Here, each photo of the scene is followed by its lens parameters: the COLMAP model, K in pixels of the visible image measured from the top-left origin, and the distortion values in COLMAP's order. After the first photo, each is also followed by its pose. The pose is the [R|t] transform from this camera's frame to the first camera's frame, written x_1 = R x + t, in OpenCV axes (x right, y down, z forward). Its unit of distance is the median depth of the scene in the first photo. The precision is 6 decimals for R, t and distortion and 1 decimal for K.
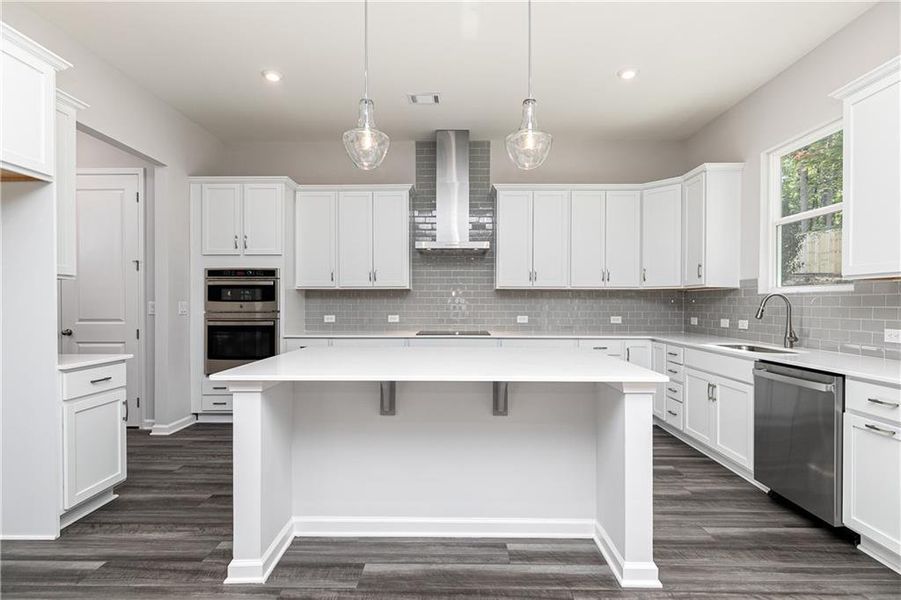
lens RADIAL K [[445.5, 0, 454.0], [0, 445.5, 297.8], [0, 0, 1]] dist [-0.001154, 0.001352]
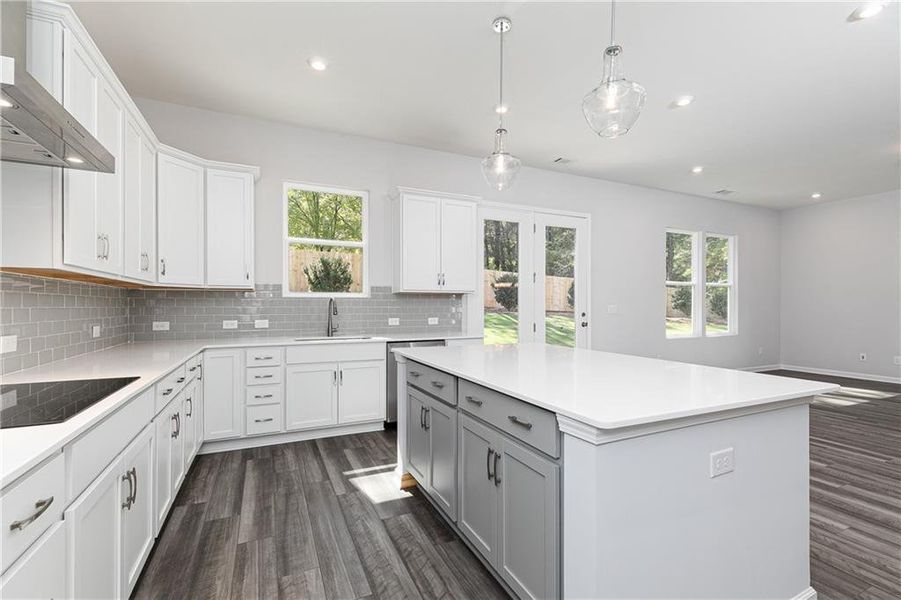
lens RADIAL K [[407.3, 0, 447.4], [0, 407.3, 302.6], [0, 0, 1]] dist [0.003521, 0.000423]
pose [[-0.417590, -0.002311, 0.908633, -0.429200], [-0.013510, 0.999902, -0.003666, 0.004359], [-0.908535, -0.013806, -0.417580, 0.920033]]
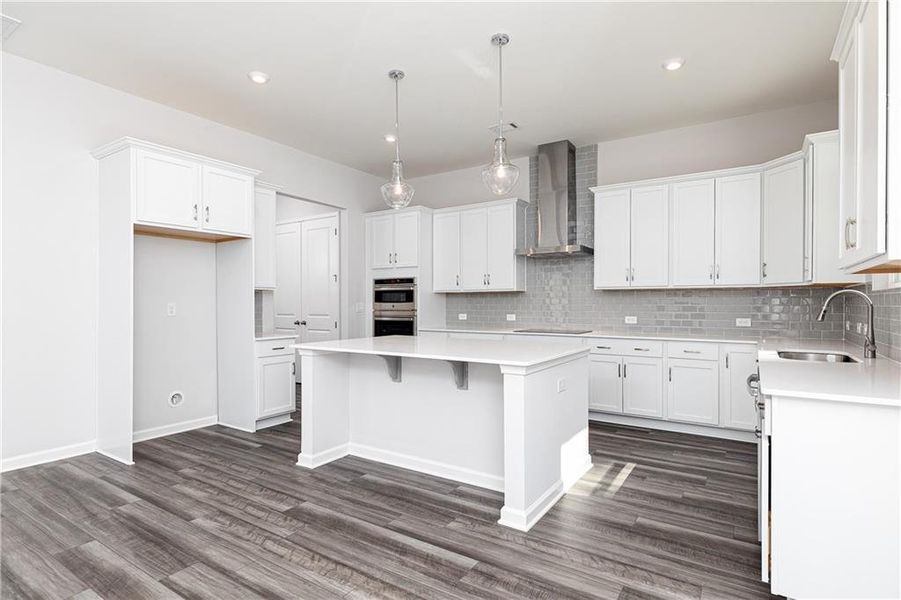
lens RADIAL K [[470.4, 0, 451.3], [0, 470.4, 297.9], [0, 0, 1]] dist [0.004693, -0.000511]
pose [[0.840001, -0.007648, -0.542530, 0.444902], [0.008364, 0.999964, -0.001146, -0.002611], [0.542520, -0.003575, 0.840035, -0.097872]]
